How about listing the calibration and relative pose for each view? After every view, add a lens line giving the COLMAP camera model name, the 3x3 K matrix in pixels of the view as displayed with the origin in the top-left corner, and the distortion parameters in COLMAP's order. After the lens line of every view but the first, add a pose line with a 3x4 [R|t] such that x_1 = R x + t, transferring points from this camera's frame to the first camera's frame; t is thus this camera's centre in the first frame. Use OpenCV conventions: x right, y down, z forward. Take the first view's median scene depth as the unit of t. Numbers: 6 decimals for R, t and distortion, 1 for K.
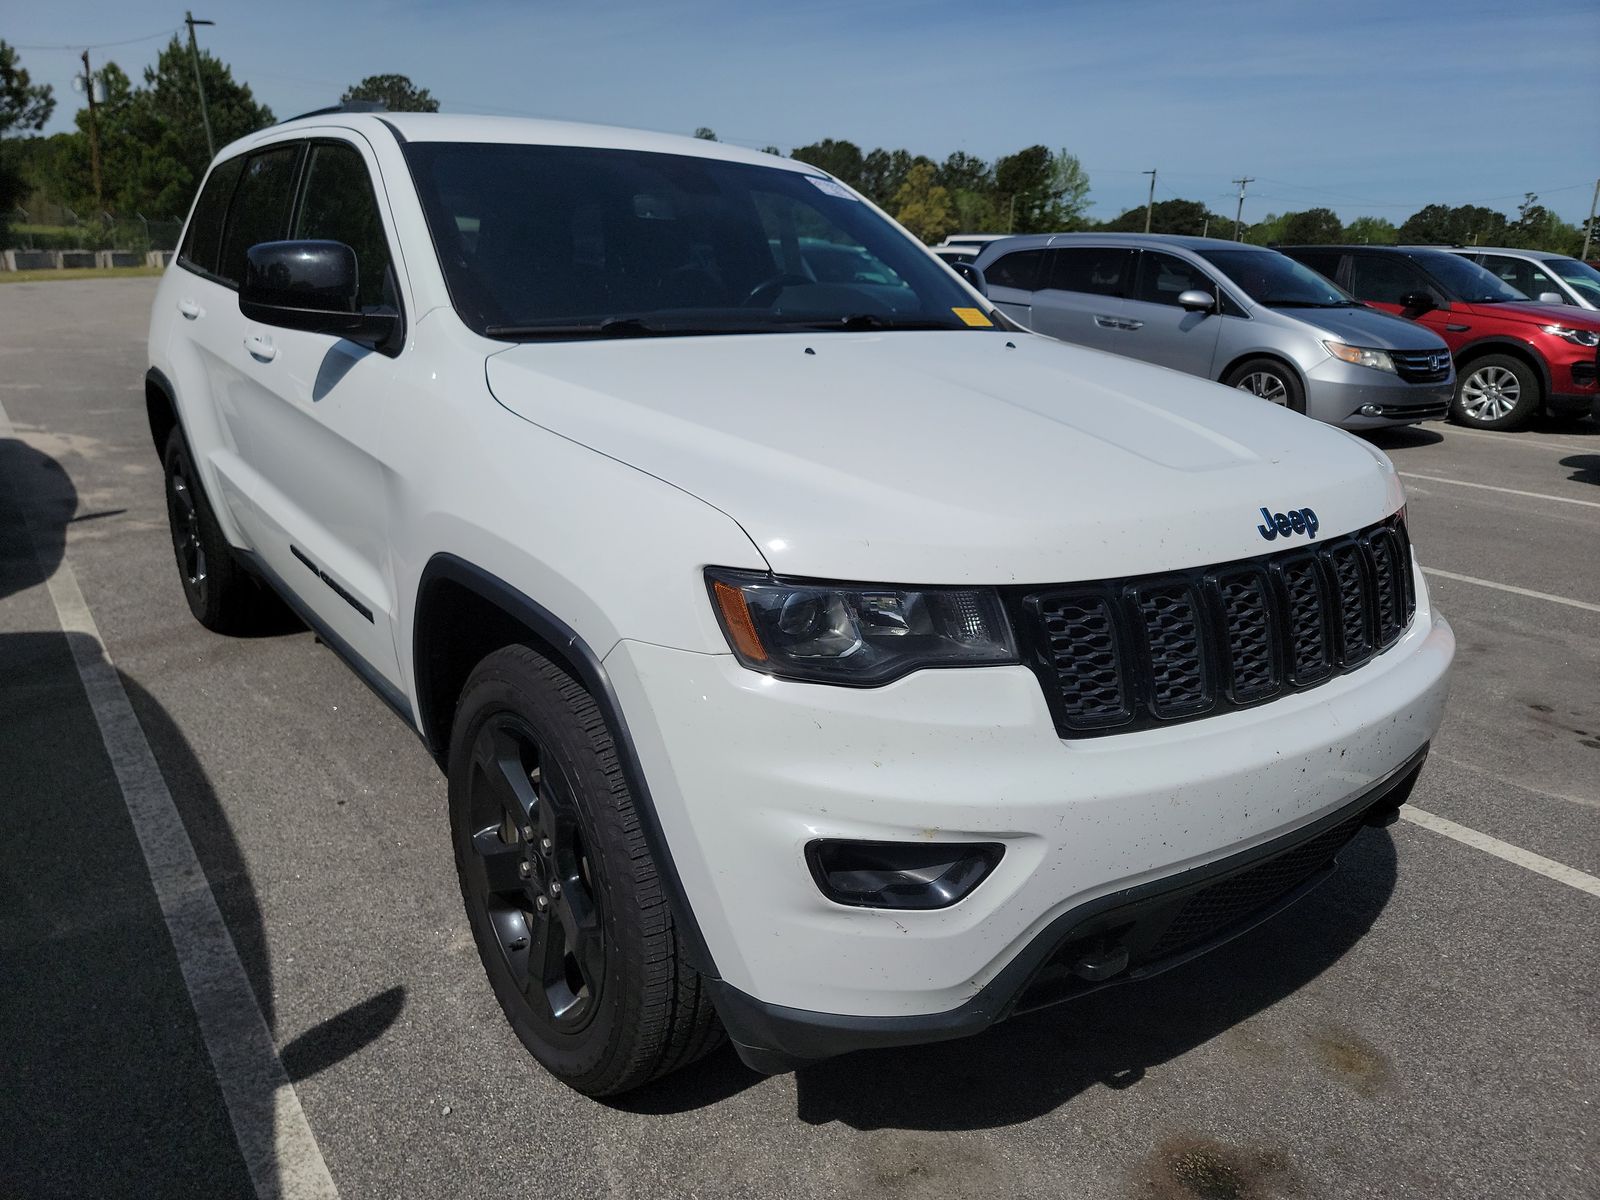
lens RADIAL K [[1107.5, 0, 800.0], [0, 1107.5, 600.0], [0, 0, 1]] dist [0.041453, -0.022989]
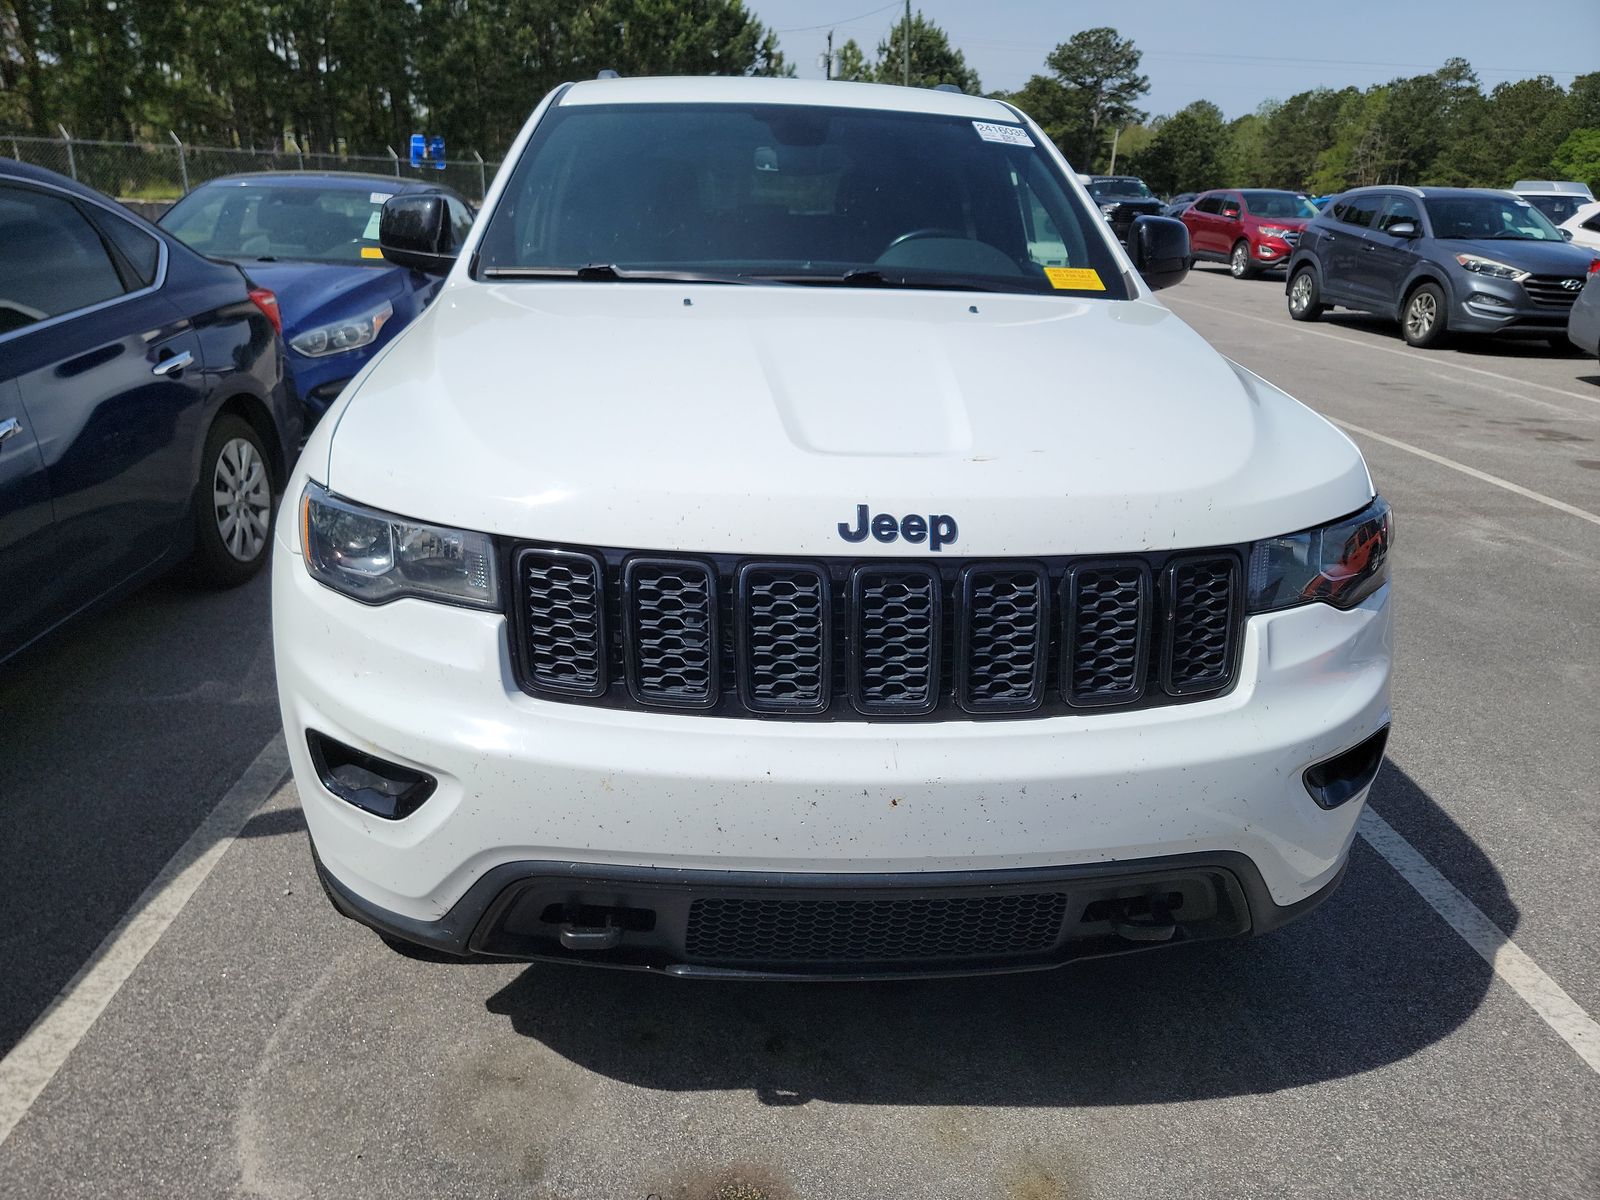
lens RADIAL K [[1100.8, 0, 800.0], [0, 1100.8, 600.0], [0, 0, 1]] dist [0.045618, 0.001728]
pose [[0.841731, 0.184988, -0.507216, 0.435425], [-0.165894, 0.982638, 0.083077, -0.038441], [0.513778, 0.014215, 0.857805, 0.127169]]
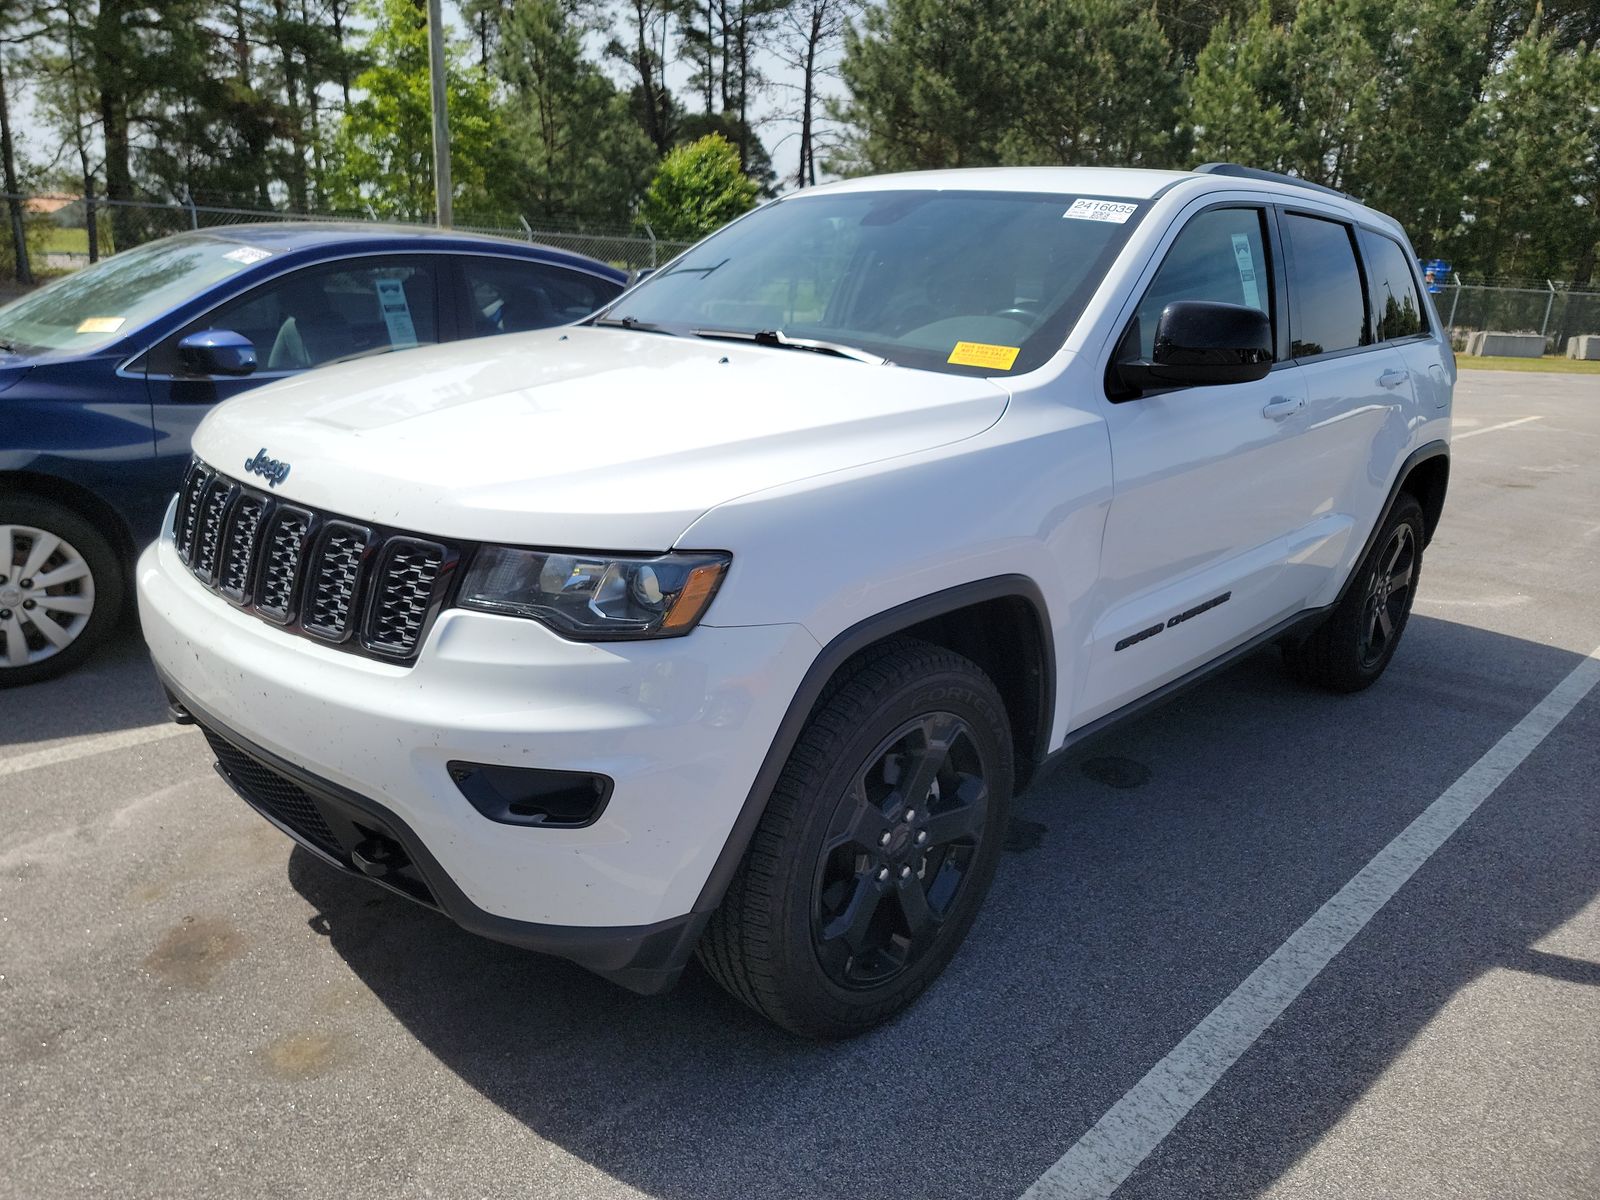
lens RADIAL K [[1109.9, 0, 797.3], [0, 1109.9, 623.4], [0, 0, 1]] dist [0.021852, -0.008789]
pose [[0.161208, 0.262402, -0.951398, 0.895624], [-0.325919, 0.924078, 0.199642, -0.177082], [0.931552, 0.277895, 0.234490, 0.688995]]
